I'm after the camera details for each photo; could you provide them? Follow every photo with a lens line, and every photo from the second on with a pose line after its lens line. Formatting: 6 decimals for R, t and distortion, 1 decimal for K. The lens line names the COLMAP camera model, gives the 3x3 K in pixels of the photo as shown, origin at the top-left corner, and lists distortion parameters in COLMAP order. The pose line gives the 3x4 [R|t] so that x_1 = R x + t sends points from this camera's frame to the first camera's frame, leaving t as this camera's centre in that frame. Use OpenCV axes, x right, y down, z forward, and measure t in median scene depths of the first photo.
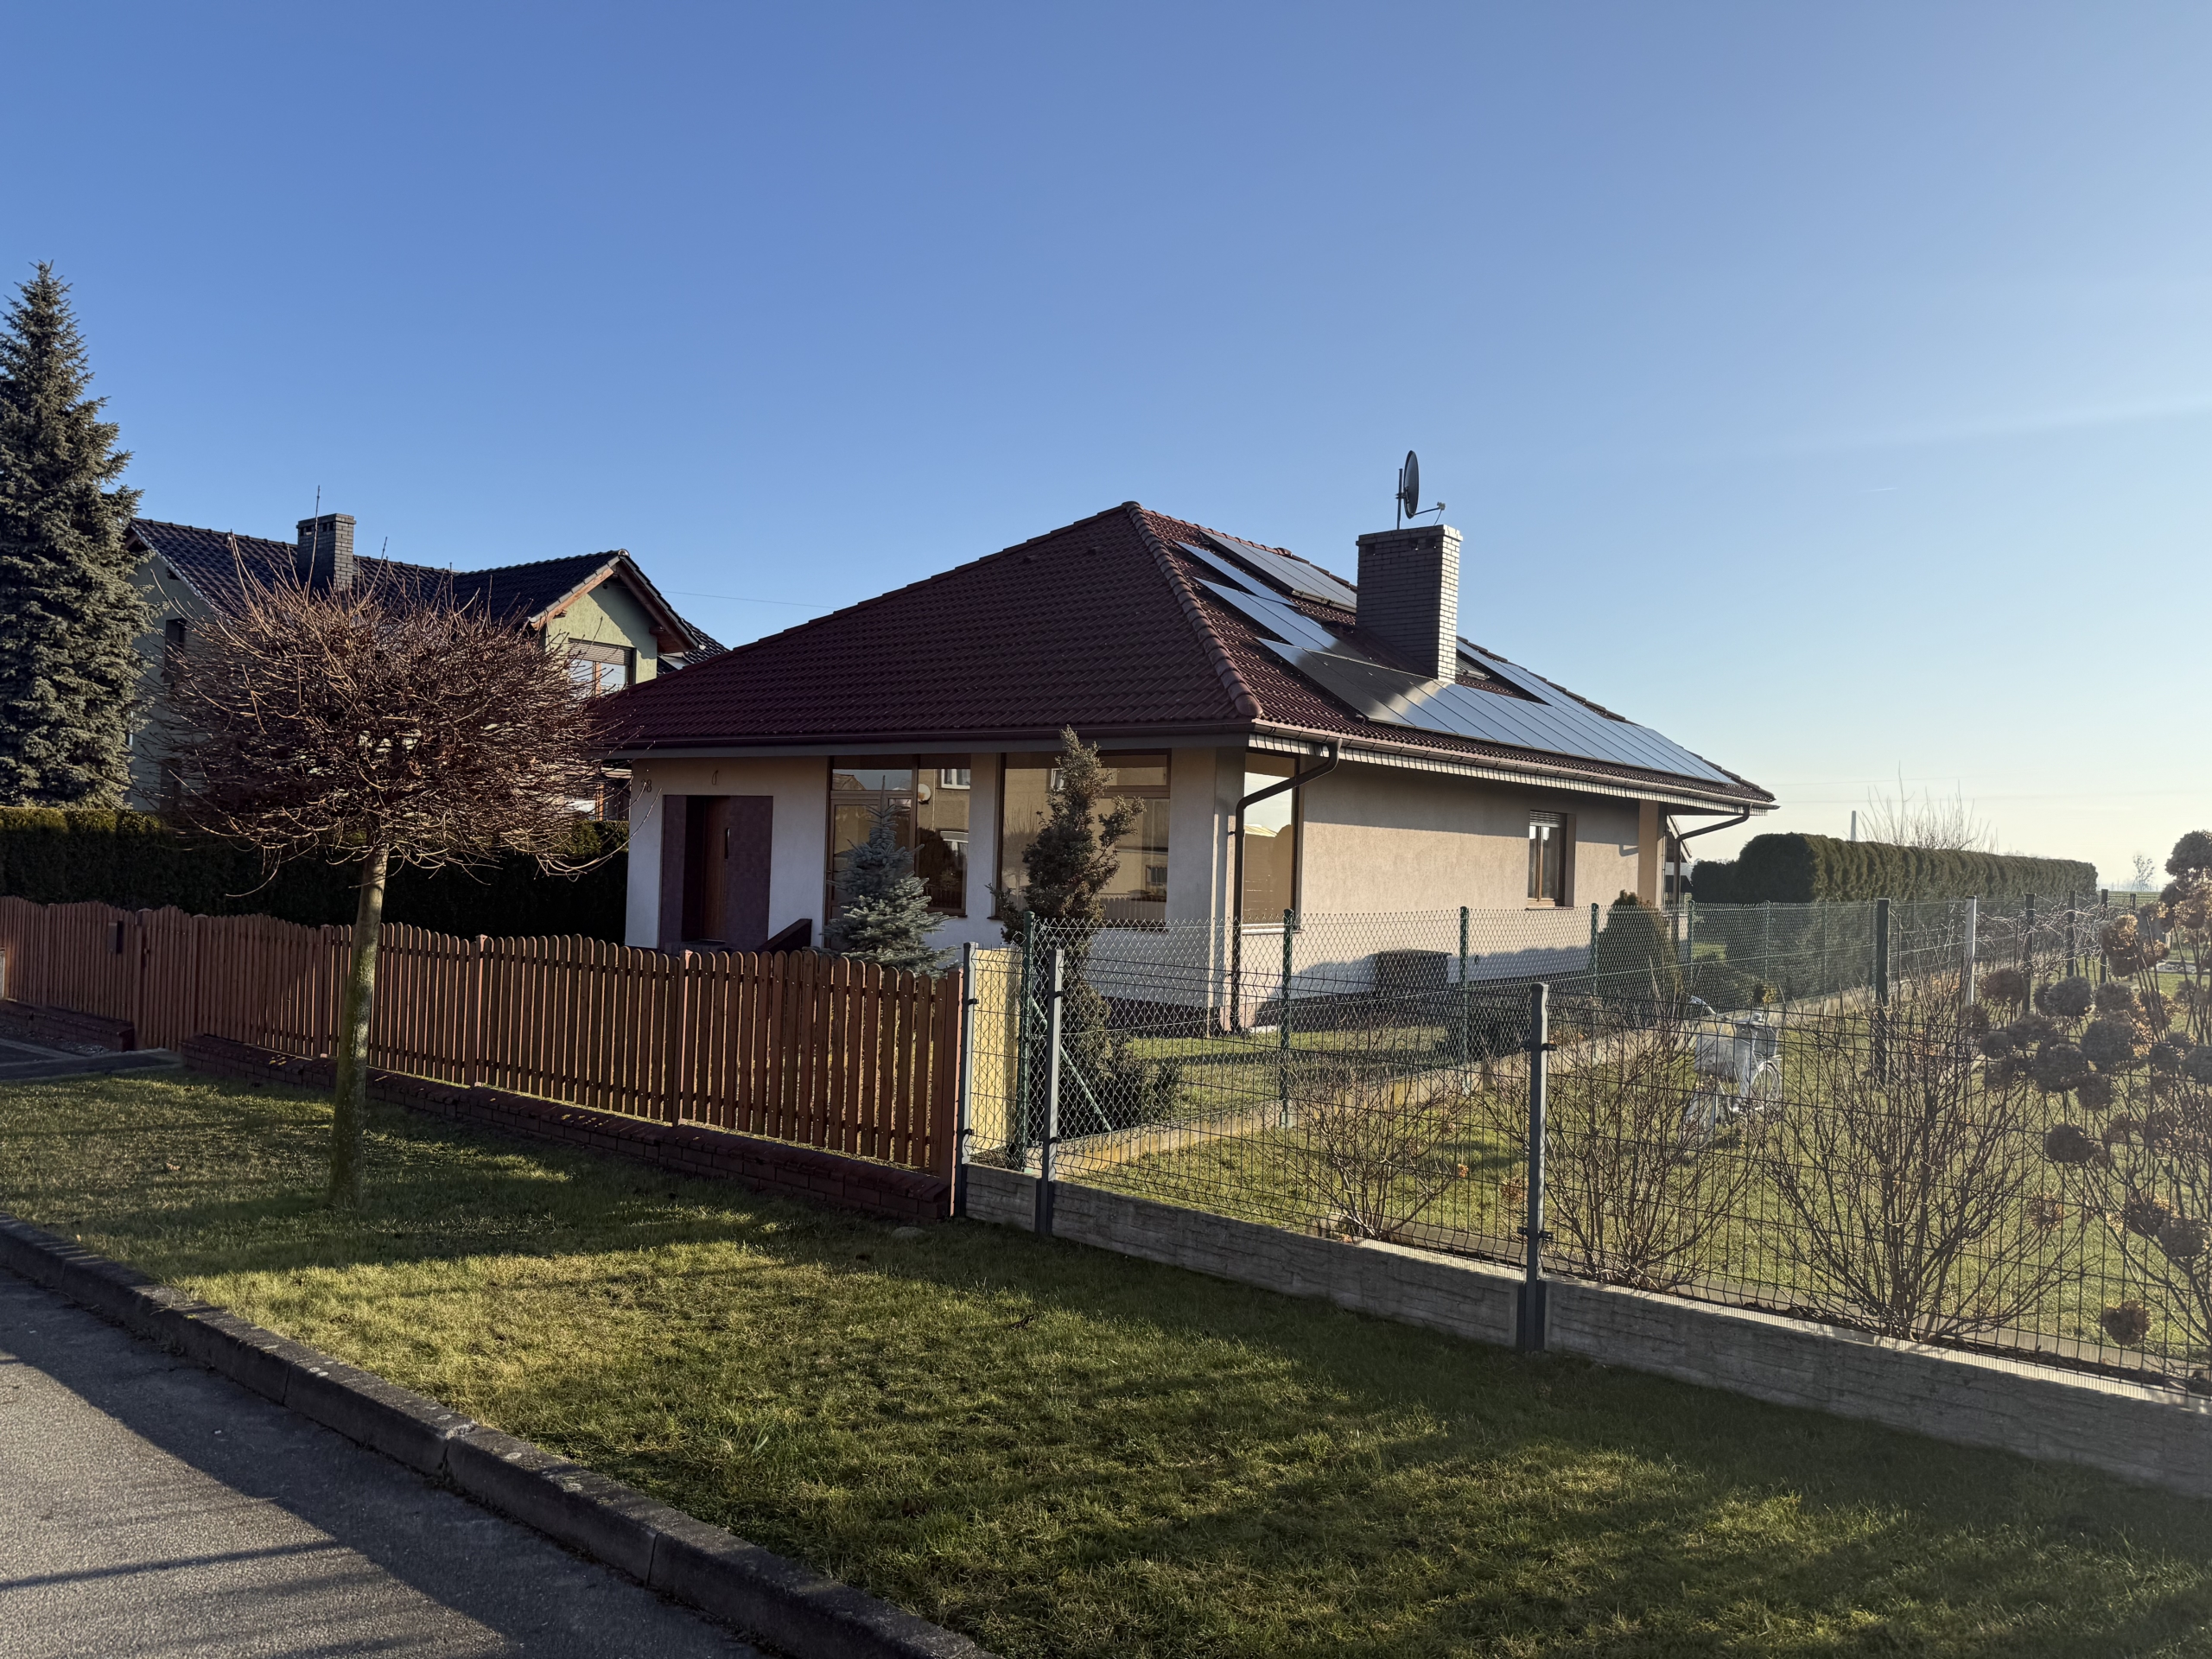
lens RADIAL K [[1574.9, 0, 1106.0], [0, 1574.9, 829.5], [0, 0, 1]] dist [0.001949, -0.001441]
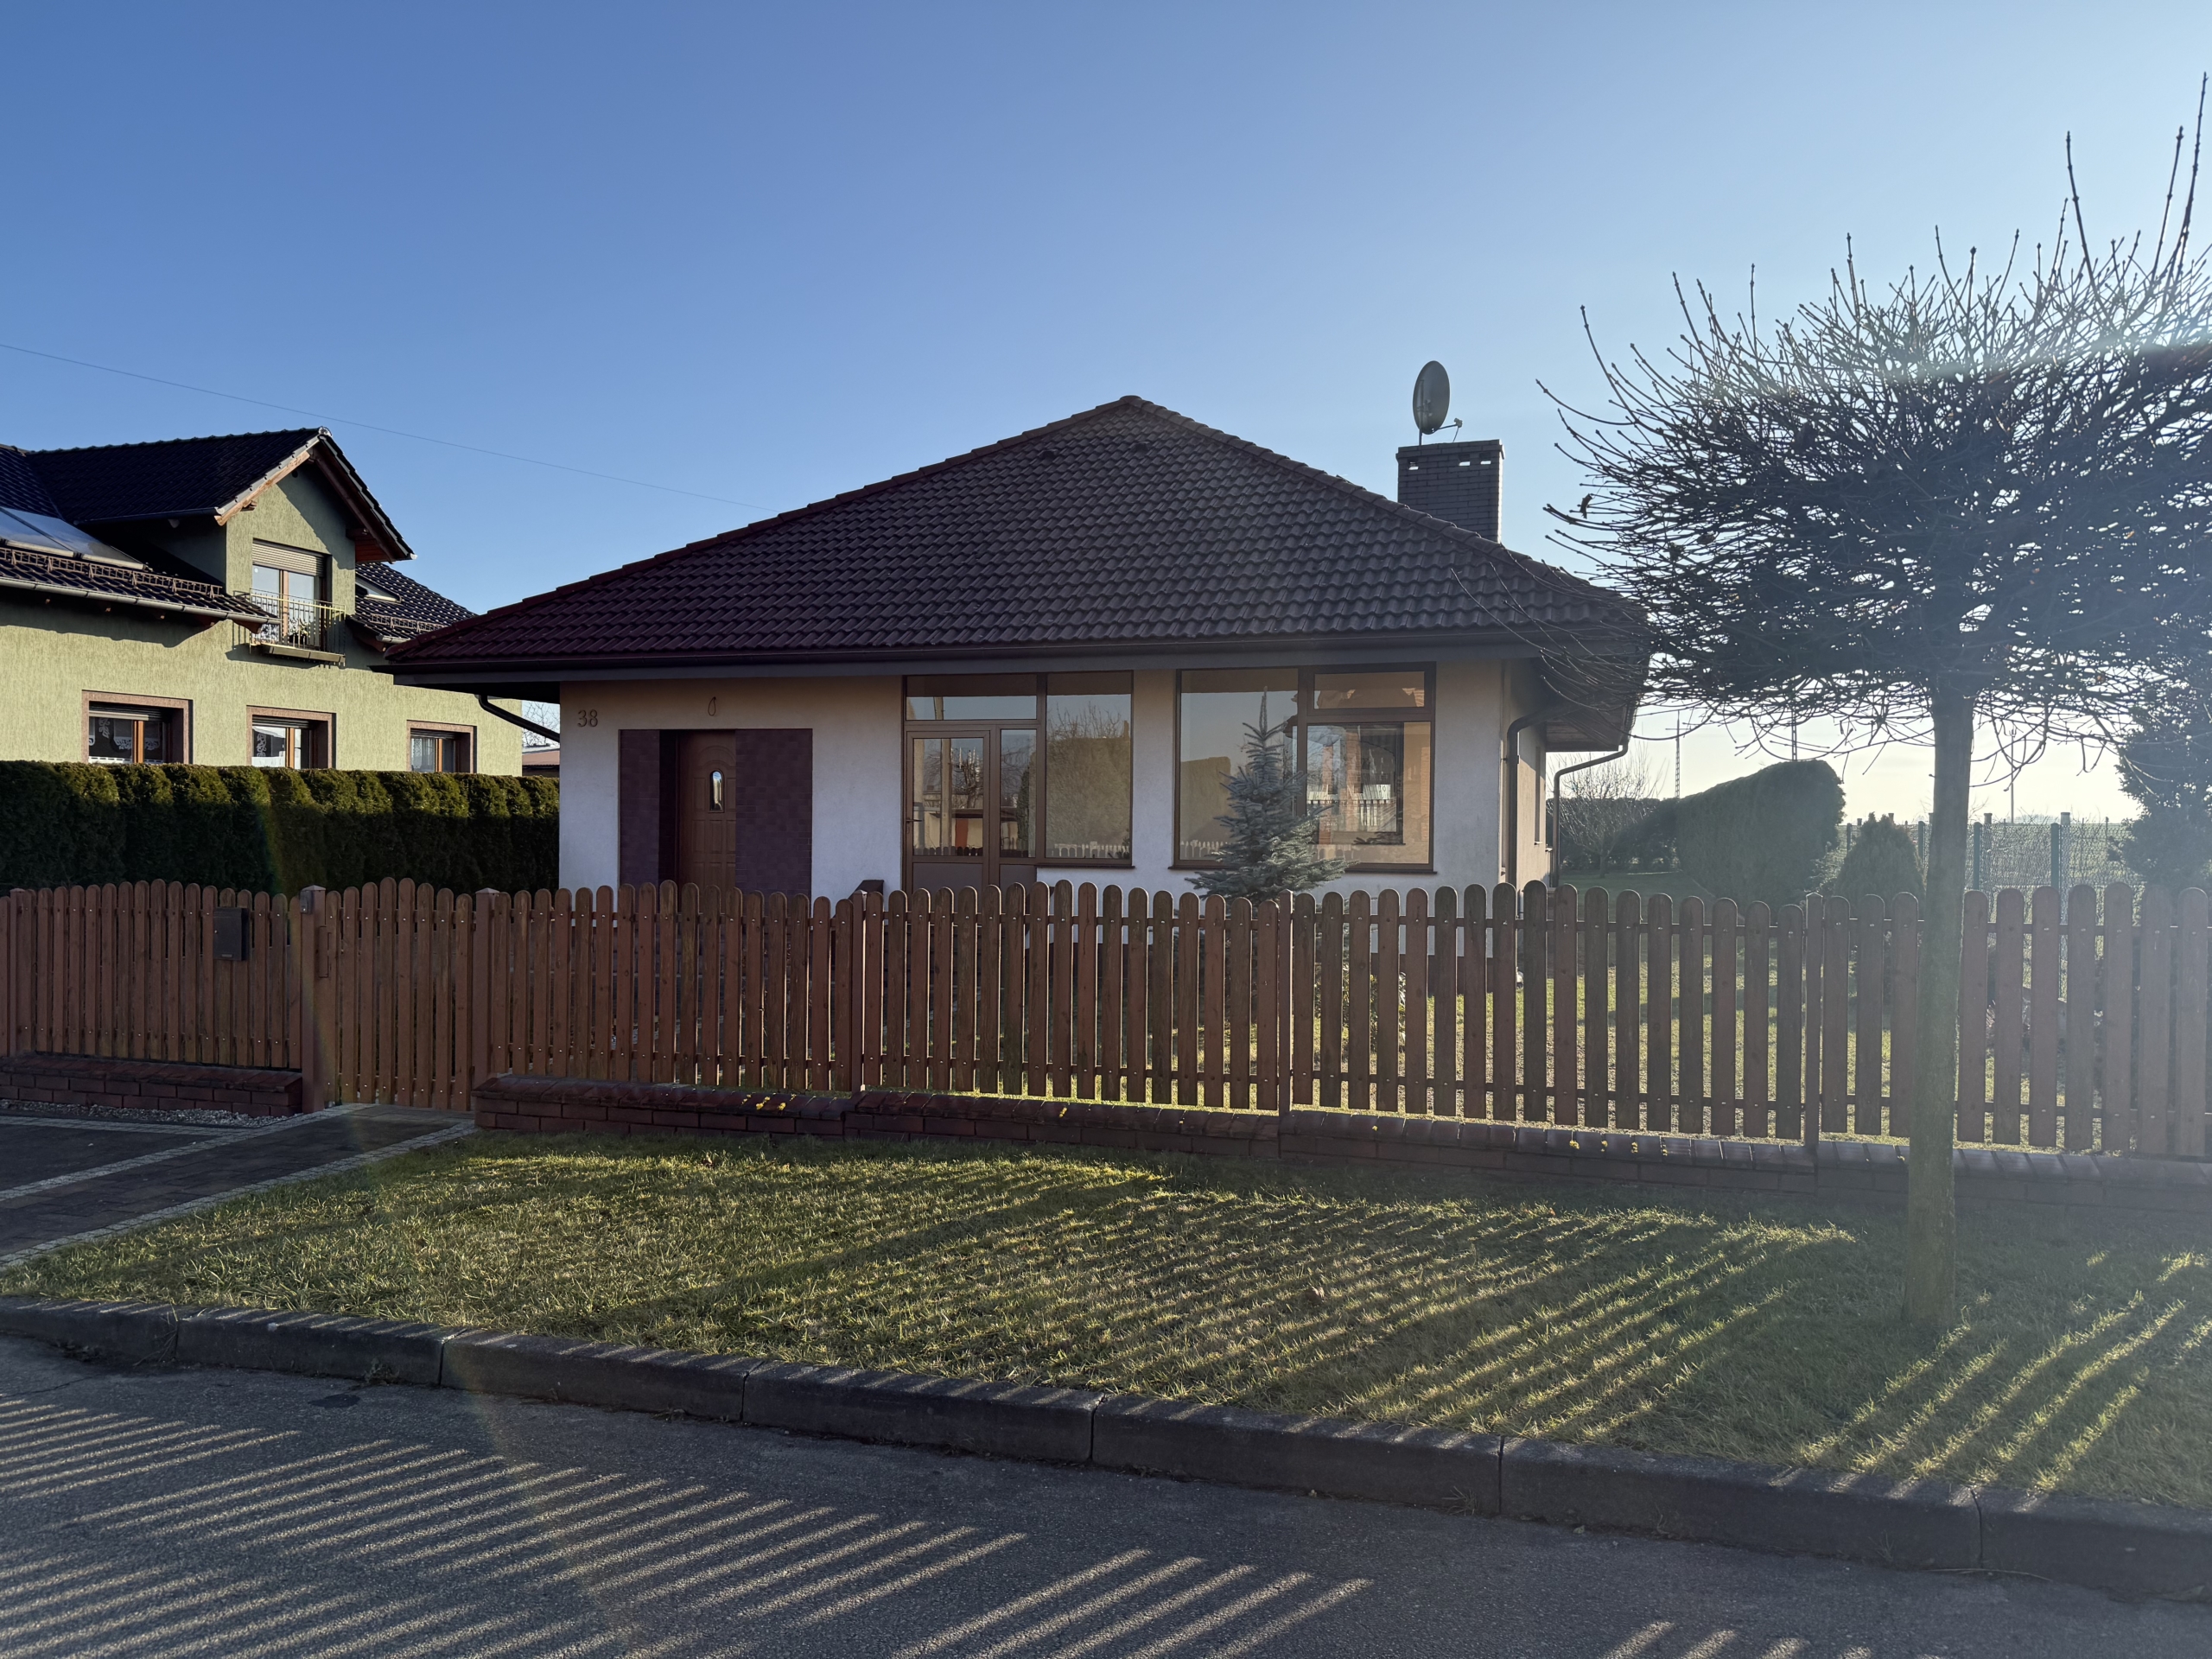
lens RADIAL K [[1574.9, 0, 1106.0], [0, 1574.9, 829.5], [0, 0, 1]] dist [0.001949, -0.001441]
pose [[0.933183, -0.029002, 0.358230, -0.322755], [0.018818, 0.999314, 0.031885, 0.006699], [-0.358909, -0.023013, 0.933089, 0.172235]]
